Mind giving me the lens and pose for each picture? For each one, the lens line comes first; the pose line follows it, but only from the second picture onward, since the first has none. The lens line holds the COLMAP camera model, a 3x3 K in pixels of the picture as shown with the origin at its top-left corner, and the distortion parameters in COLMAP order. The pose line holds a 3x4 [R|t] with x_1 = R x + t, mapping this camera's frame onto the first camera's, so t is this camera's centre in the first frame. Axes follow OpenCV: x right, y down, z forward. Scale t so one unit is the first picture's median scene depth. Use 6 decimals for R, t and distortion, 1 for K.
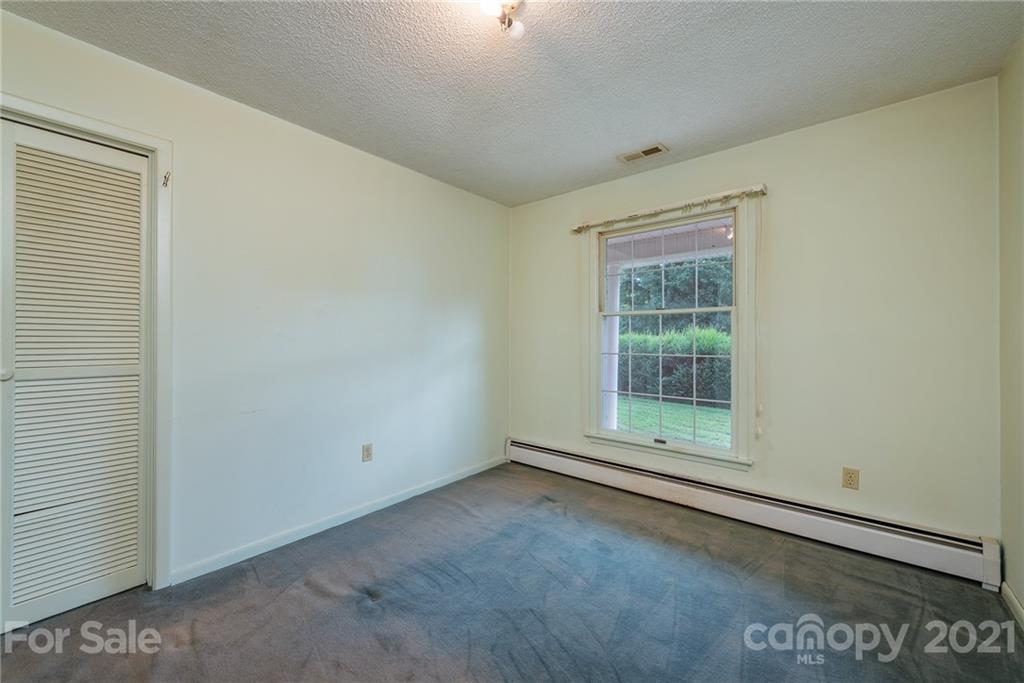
lens RADIAL K [[403.8, 0, 504.0], [0, 403.8, 343.5], [0, 0, 1]] dist [0.010440, -0.000638]
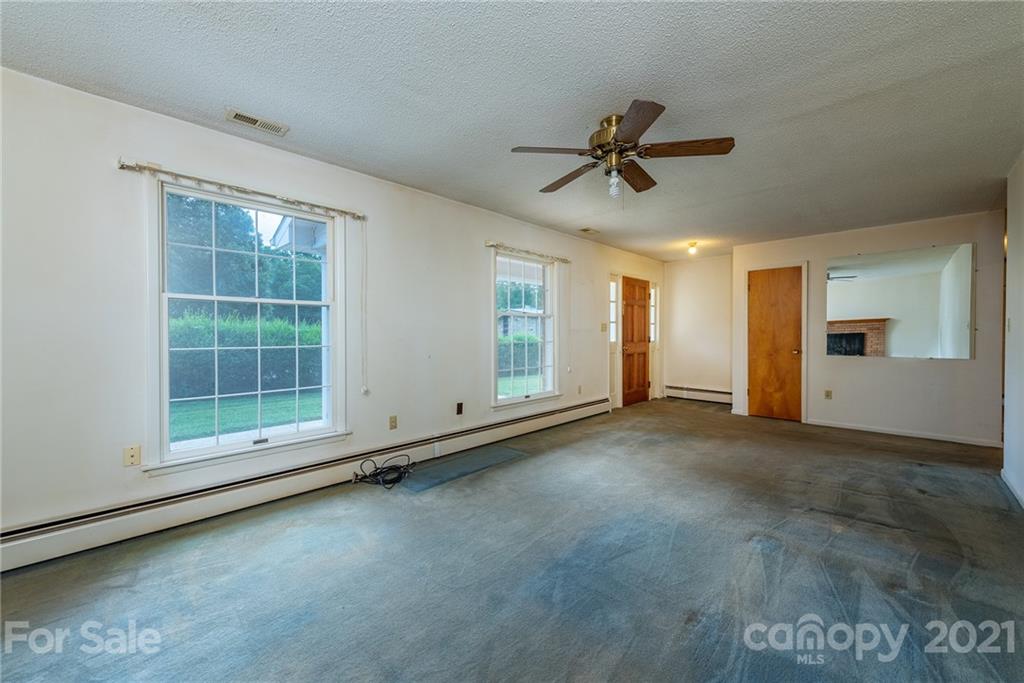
lens RADIAL K [[403.8, 0, 509.3], [0, 403.8, 336.2], [0, 0, 1]] dist [0.010440, -0.000638]
pose [[0.055416, -0.018797, 0.998286, -0.520200], [-0.002000, 0.999819, 0.018937, -0.018041], [-0.998461, -0.003046, 0.055368, 0.391354]]
